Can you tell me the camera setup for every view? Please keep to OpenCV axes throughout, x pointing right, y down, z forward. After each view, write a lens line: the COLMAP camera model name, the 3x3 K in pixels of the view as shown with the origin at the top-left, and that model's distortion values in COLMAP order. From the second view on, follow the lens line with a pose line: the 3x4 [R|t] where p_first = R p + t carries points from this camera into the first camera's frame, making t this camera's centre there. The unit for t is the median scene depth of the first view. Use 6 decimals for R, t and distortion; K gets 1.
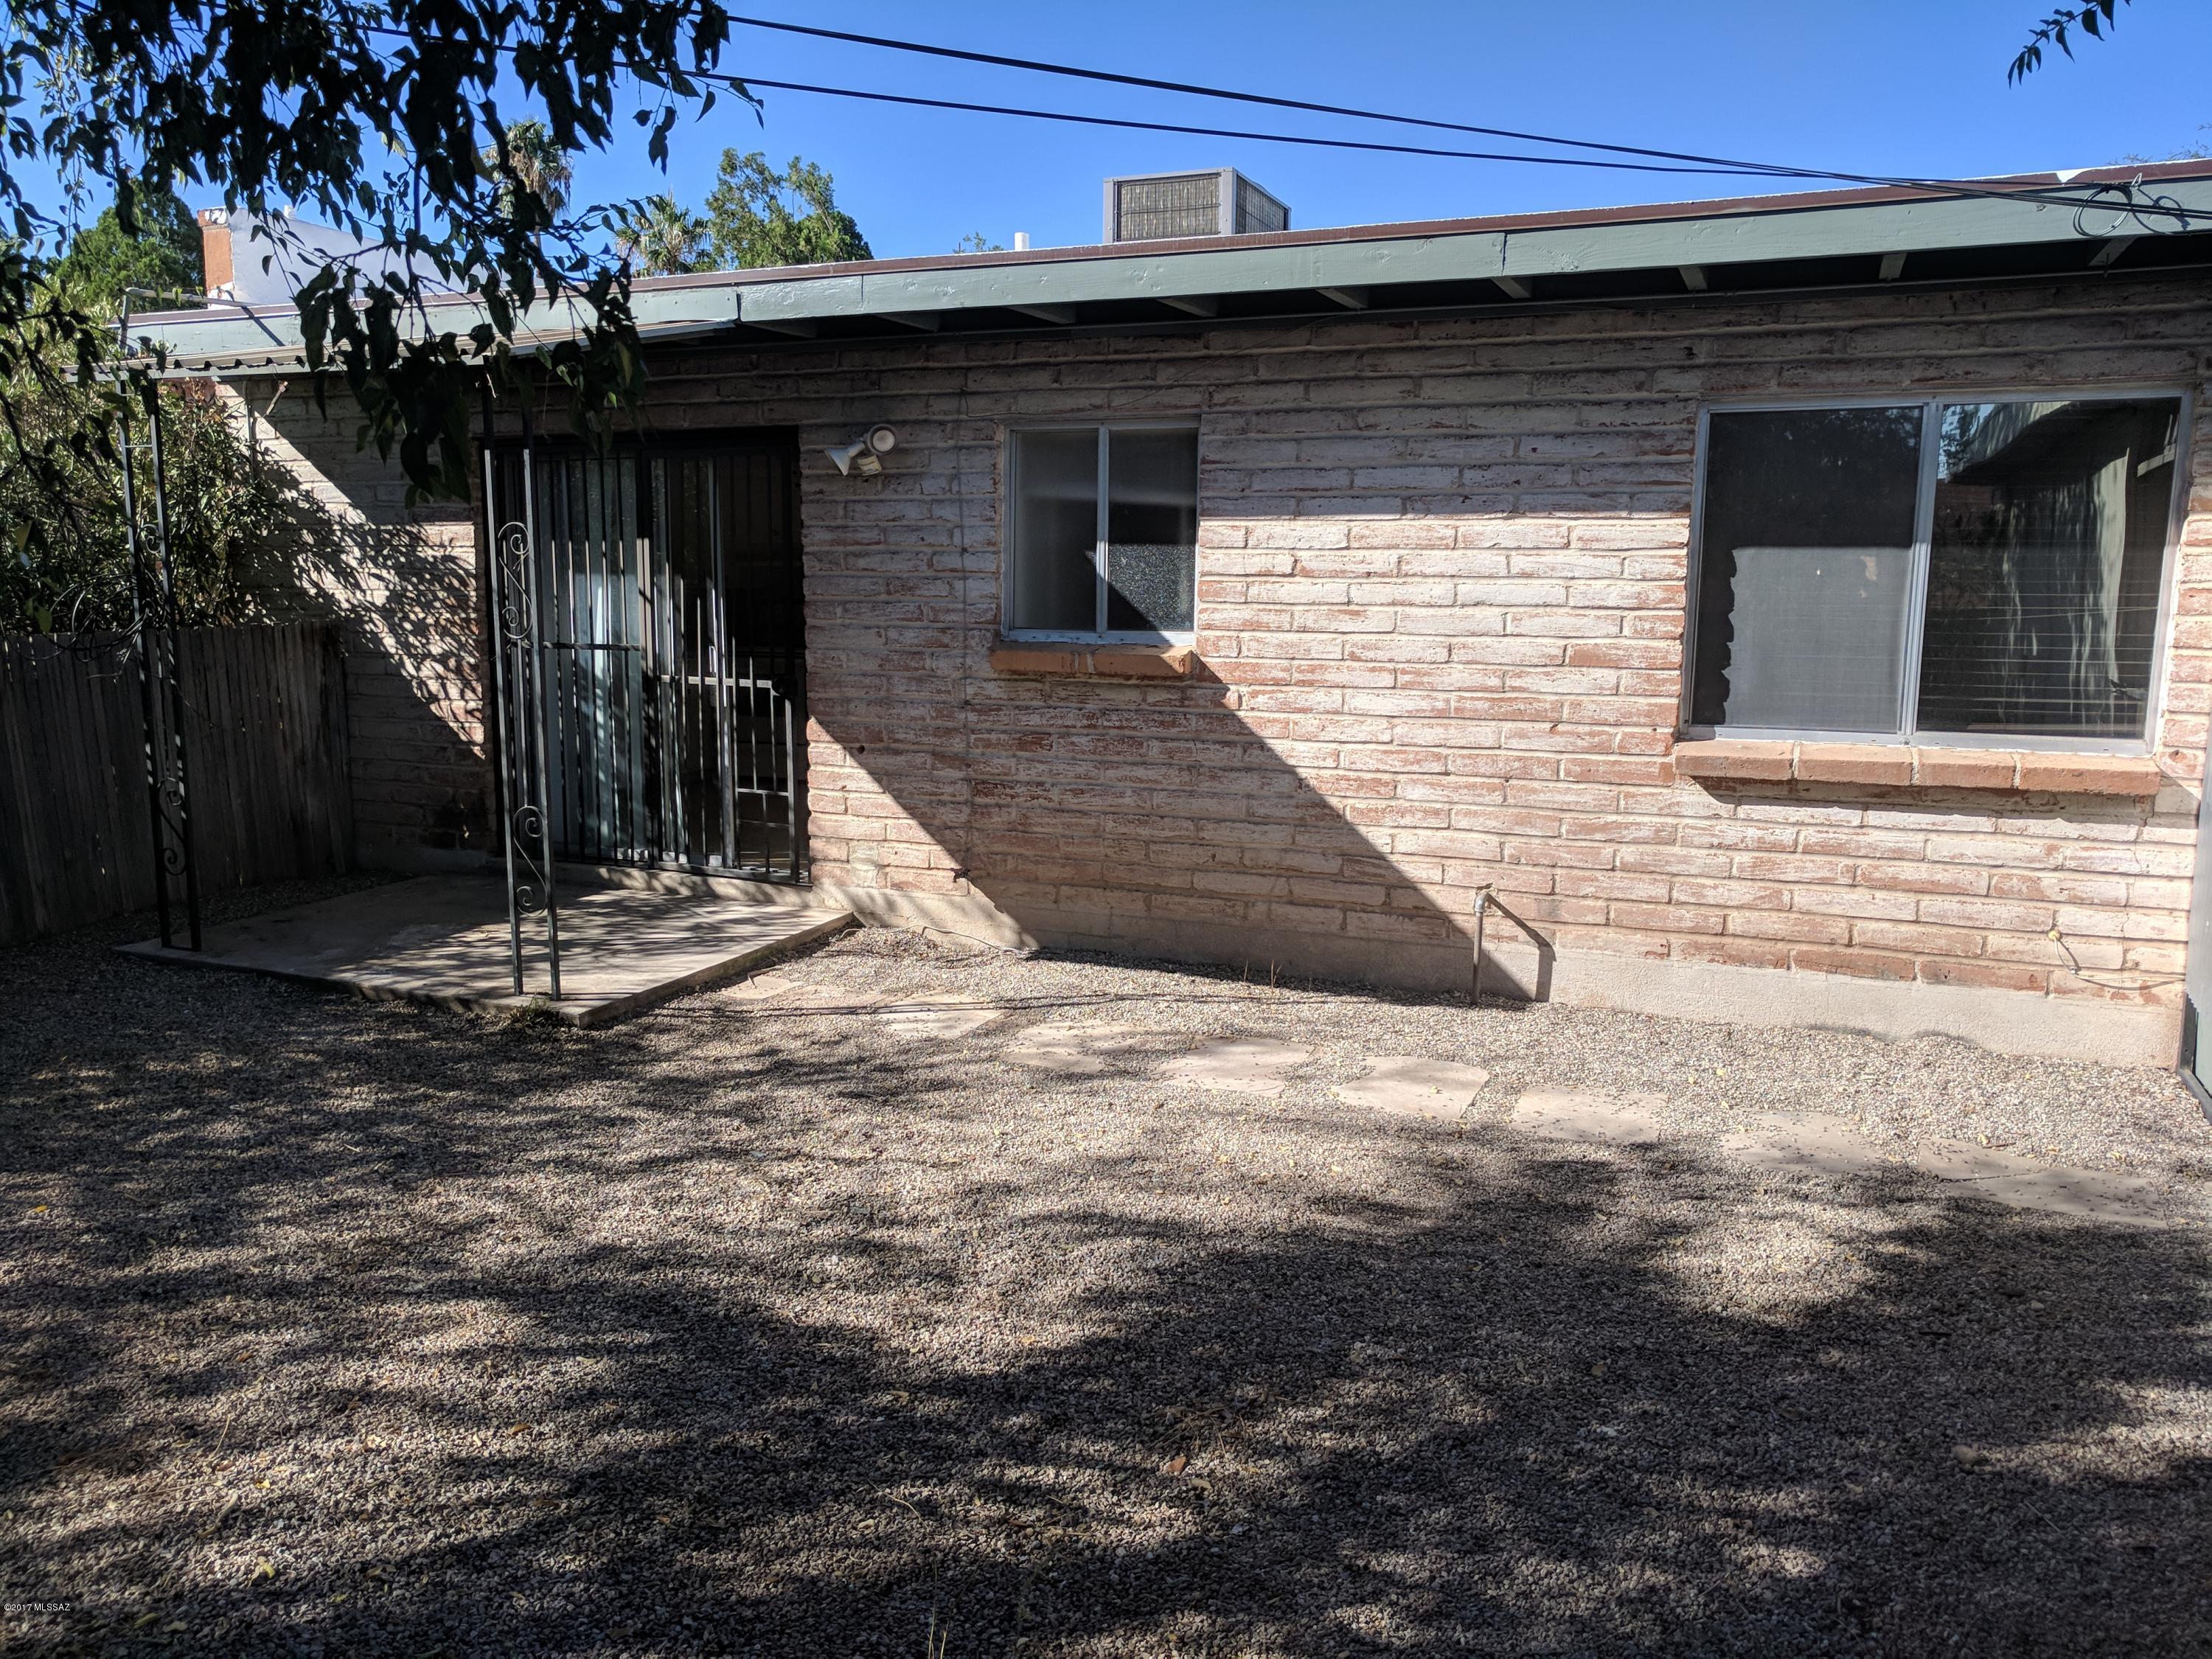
lens RADIAL K [[1691.0, 0, 1102.8], [0, 1691.0, 829.9], [0, 0, 1]] dist [0.002627, 0.023917]
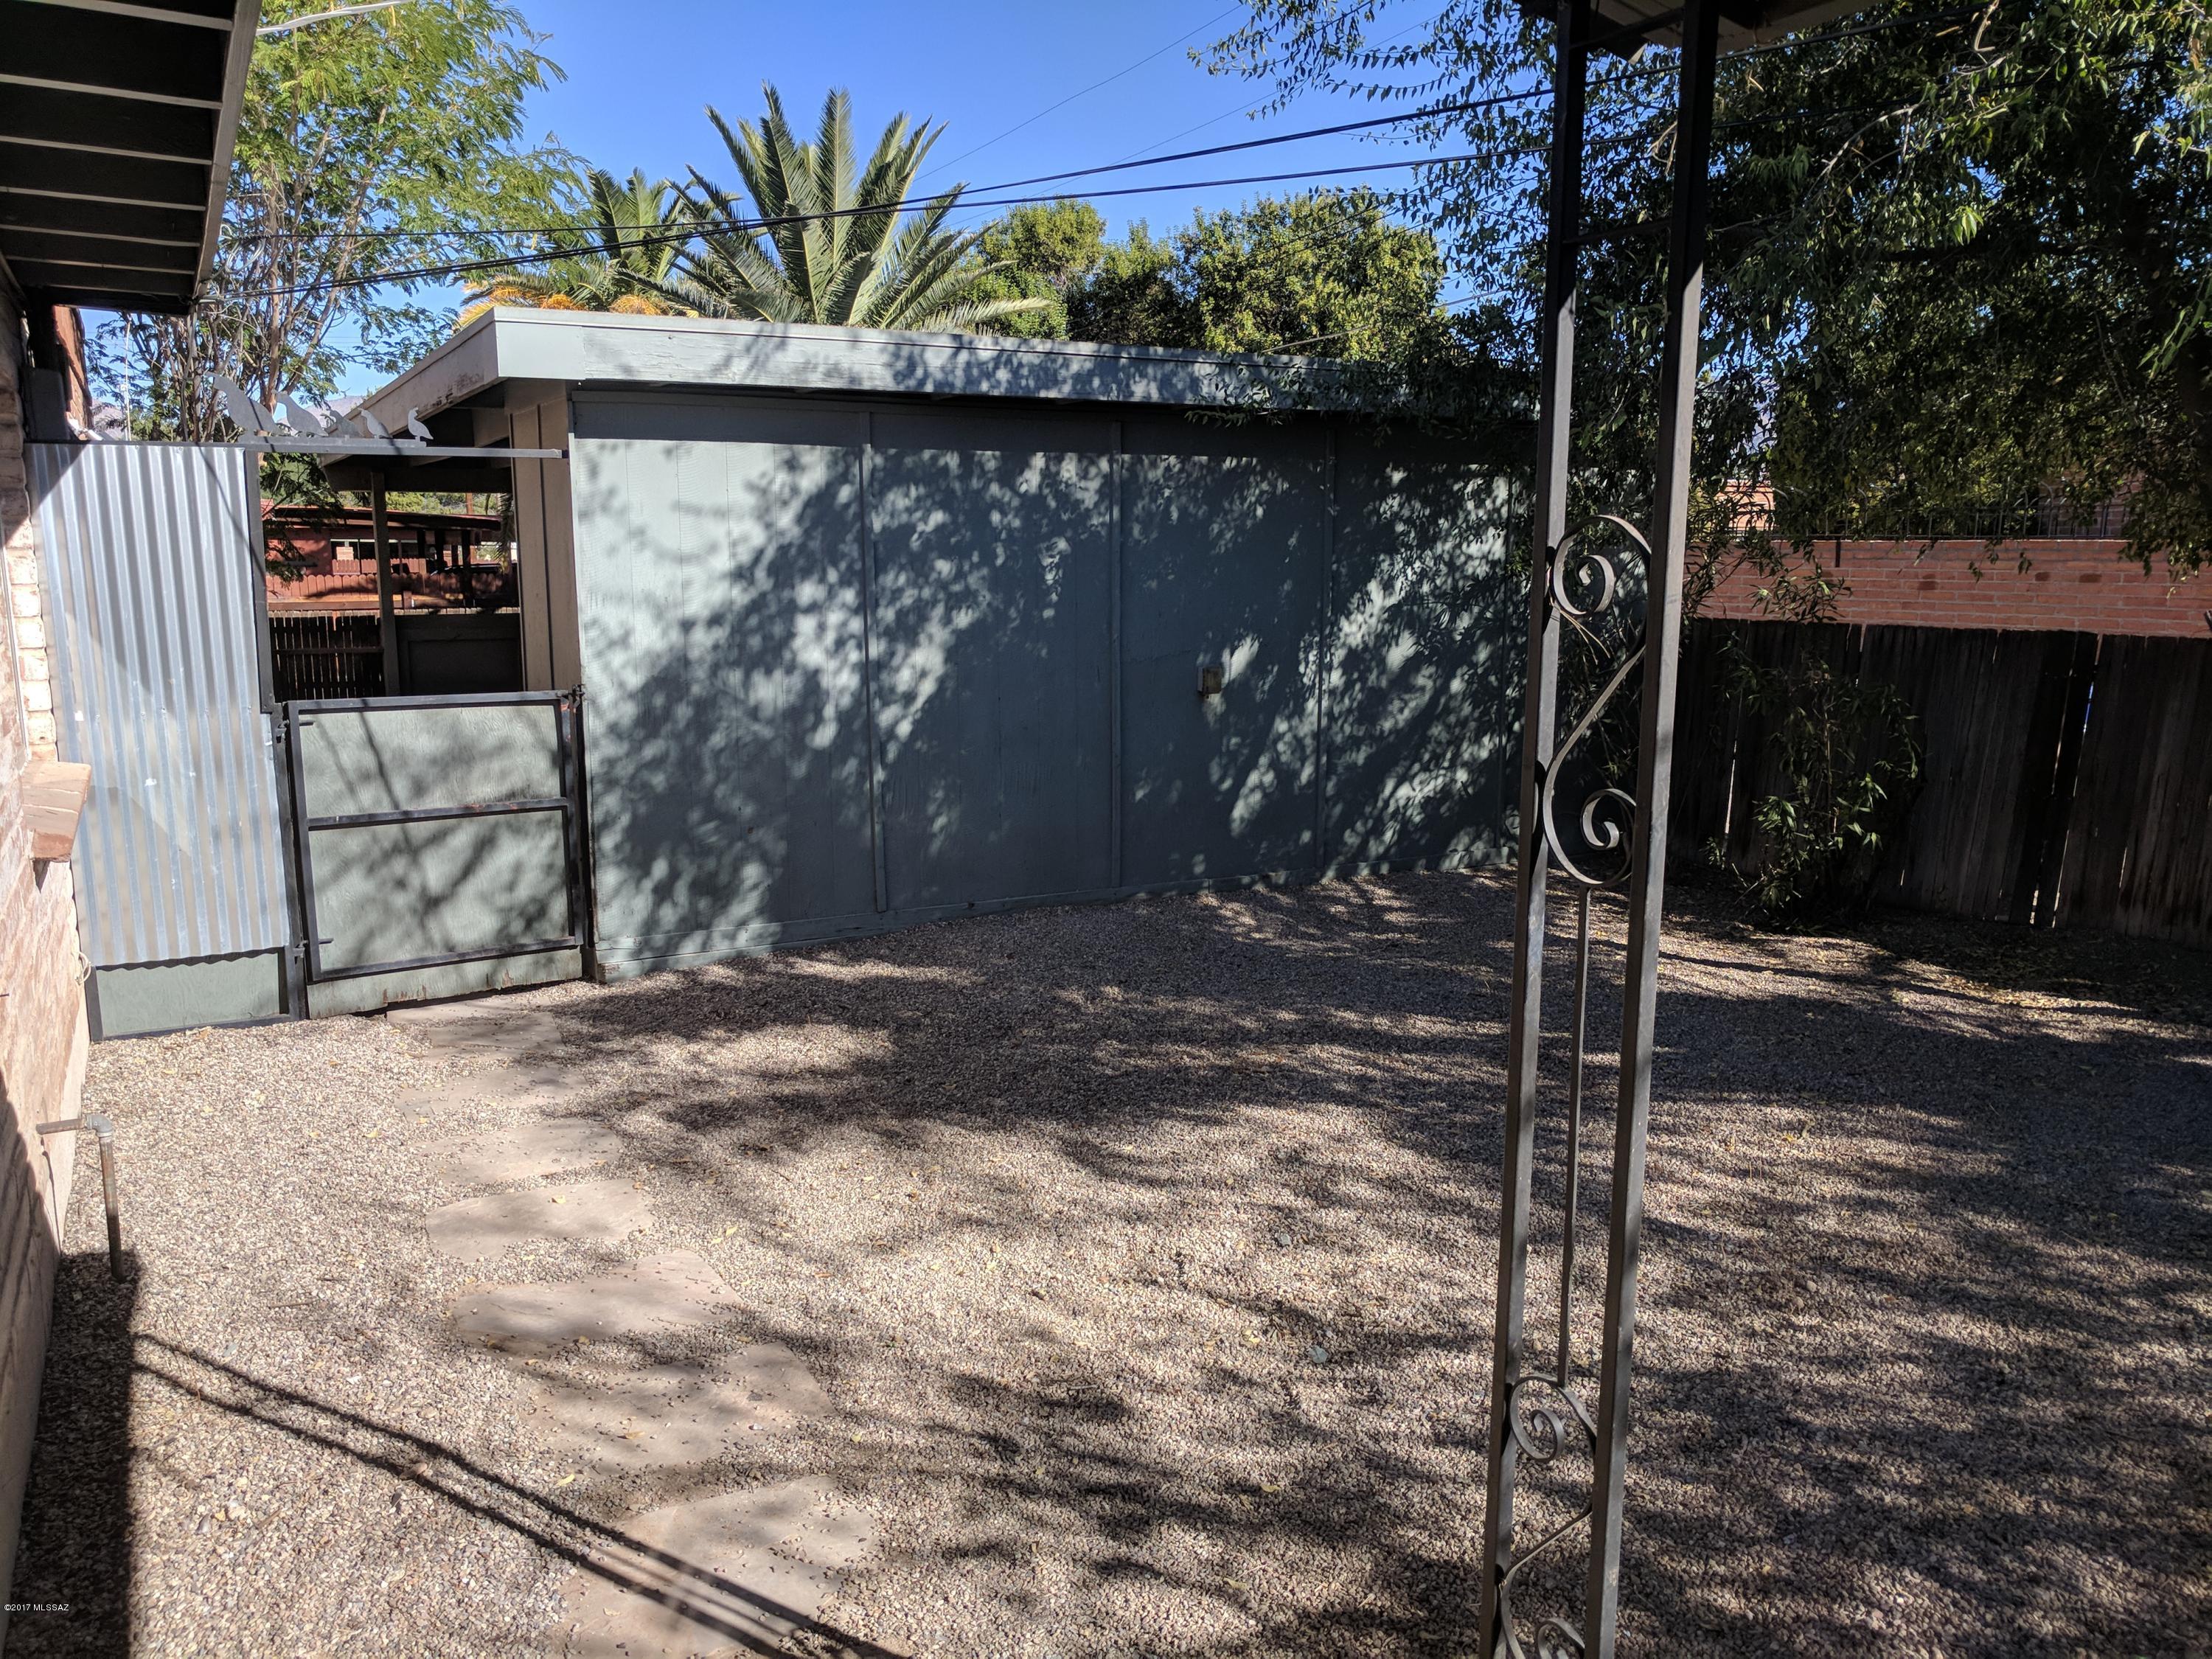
lens RADIAL K [[1691.0, 0, 1105.0], [0, 1691.0, 838.6], [0, 0, 1]] dist [0.002627, 0.023917]
pose [[-0.795252, -0.110815, 0.596065, -0.587377], [0.089367, 0.950989, 0.296029, -0.284027], [-0.599656, 0.288686, -0.746373, 1.632982]]
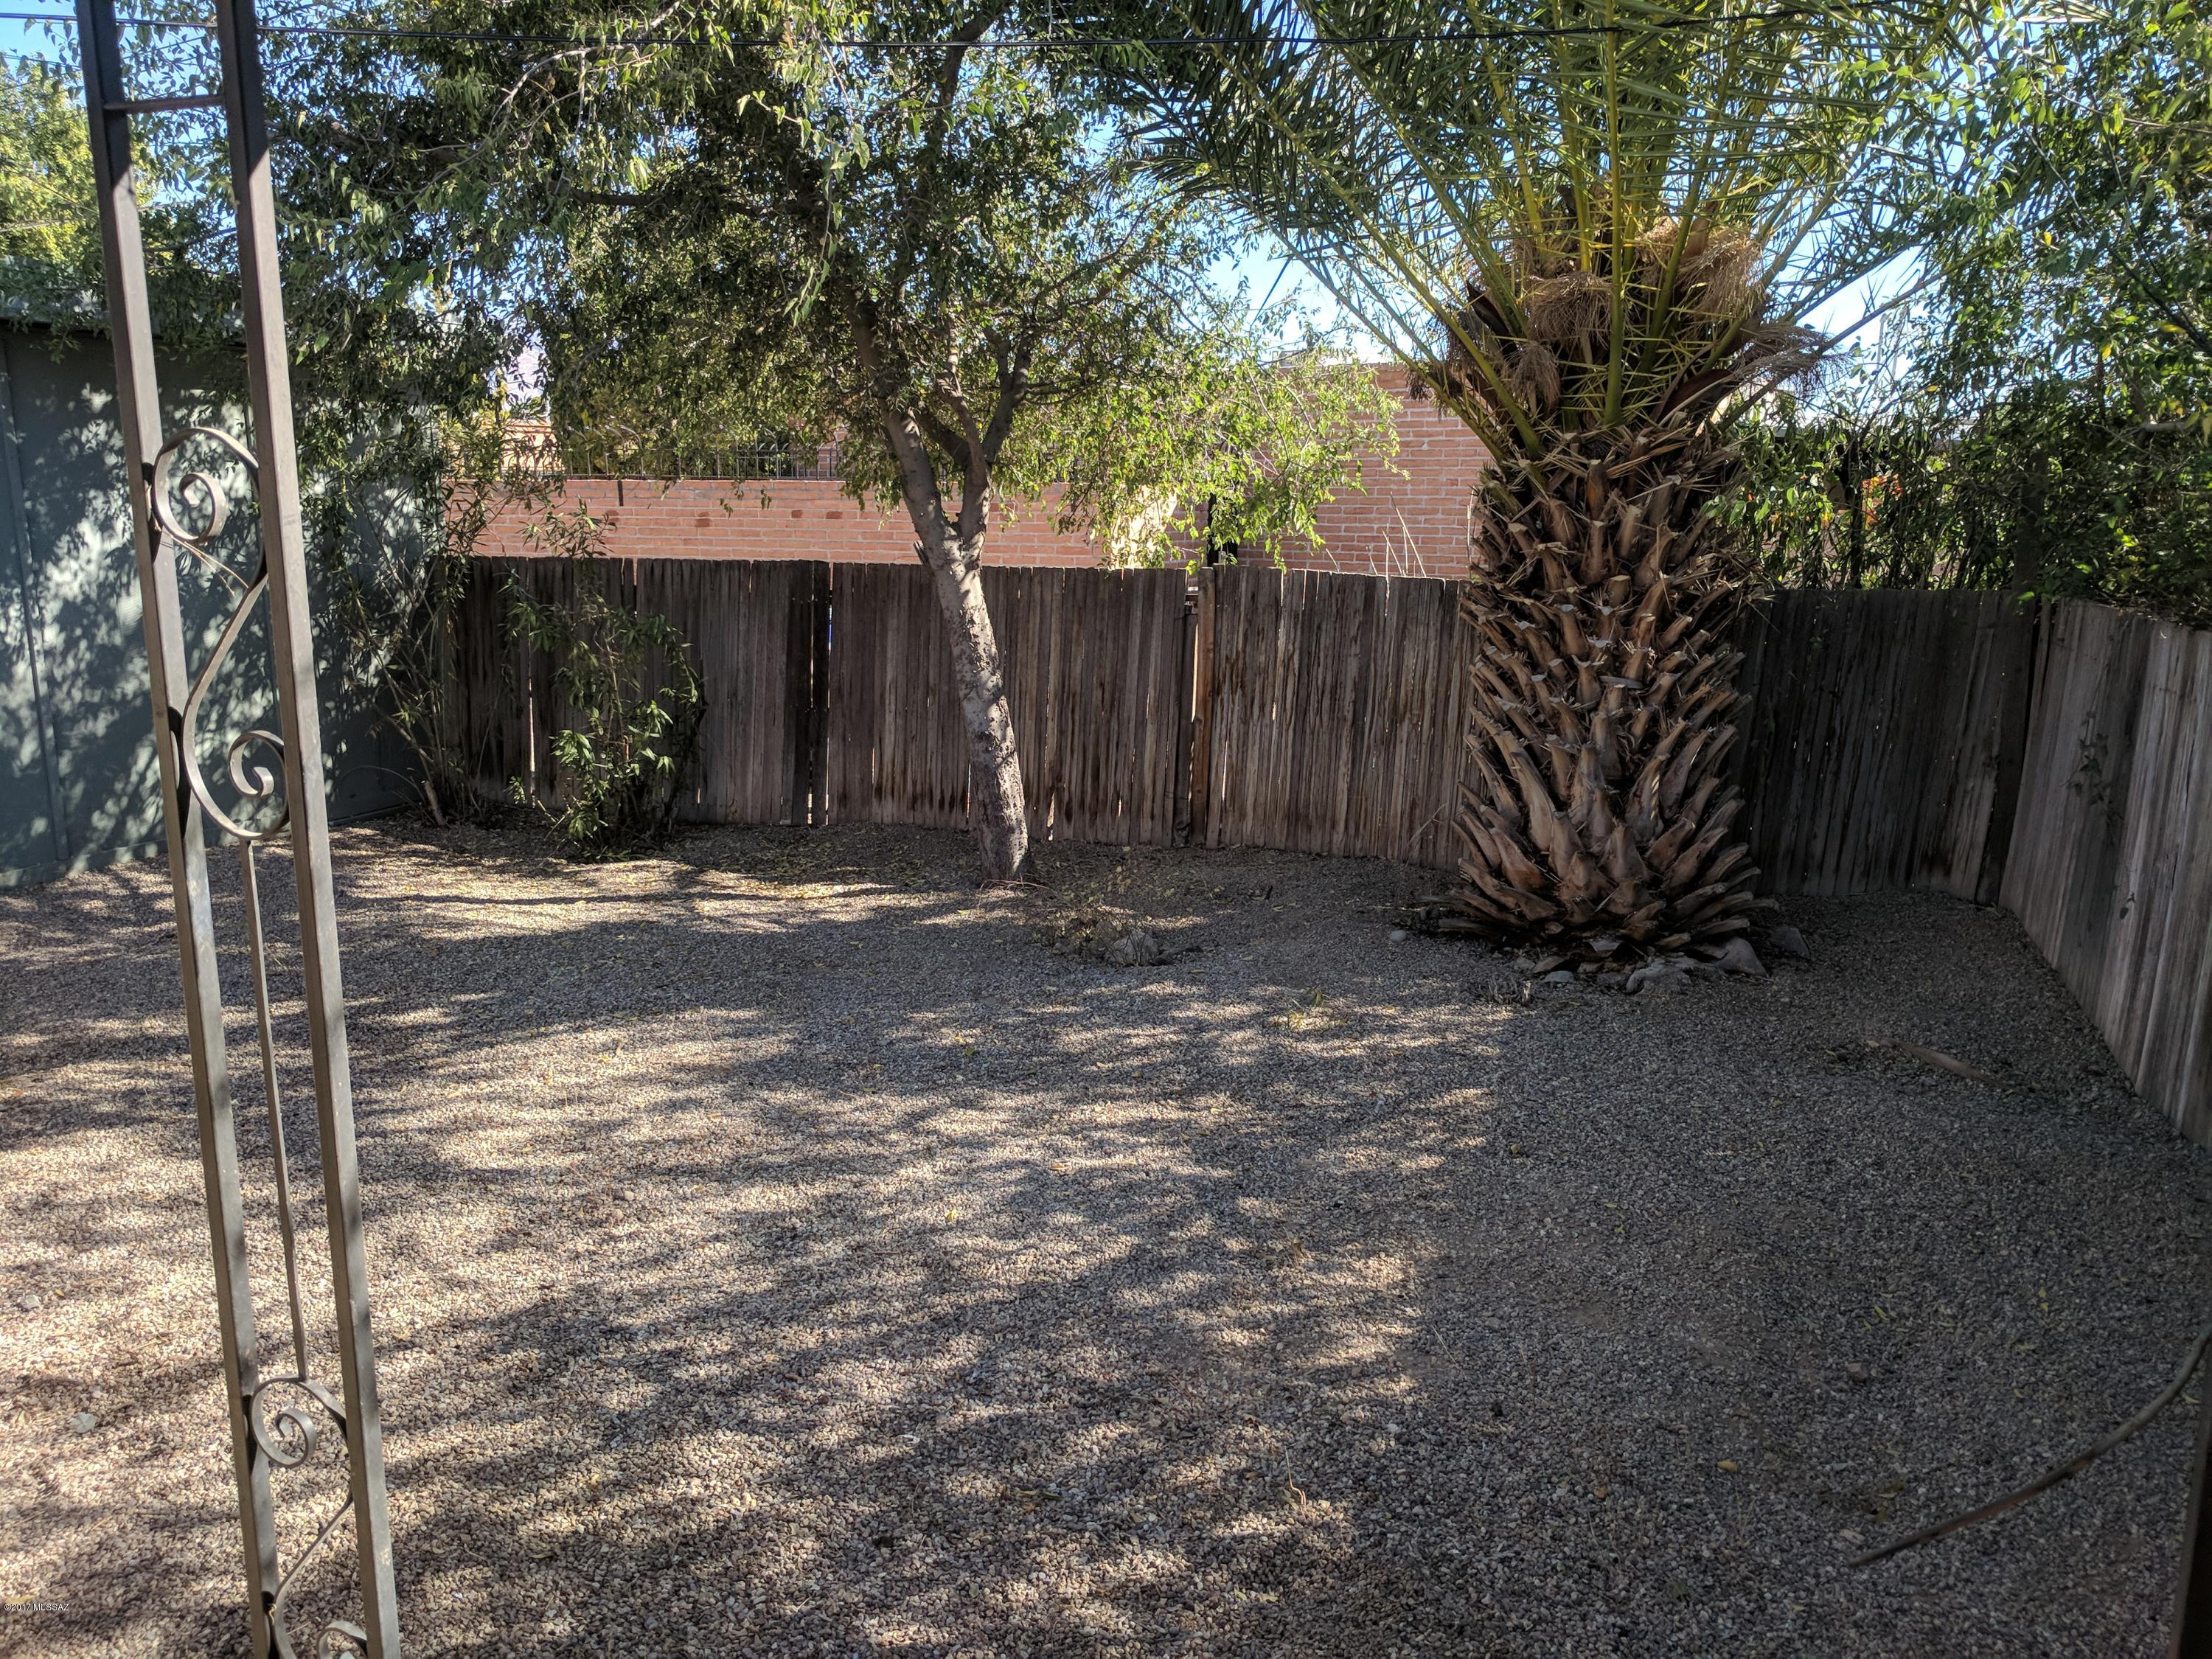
lens RADIAL K [[1691.0, 0, 1107.8], [0, 1691.0, 842.7], [0, 0, 1]] dist [0.002627, 0.023917]
pose [[-0.999760, -0.003427, -0.021643, -0.617249], [-0.010928, 0.934080, 0.356898, -0.276525], [0.018993, 0.357048, -0.933893, 1.614093]]
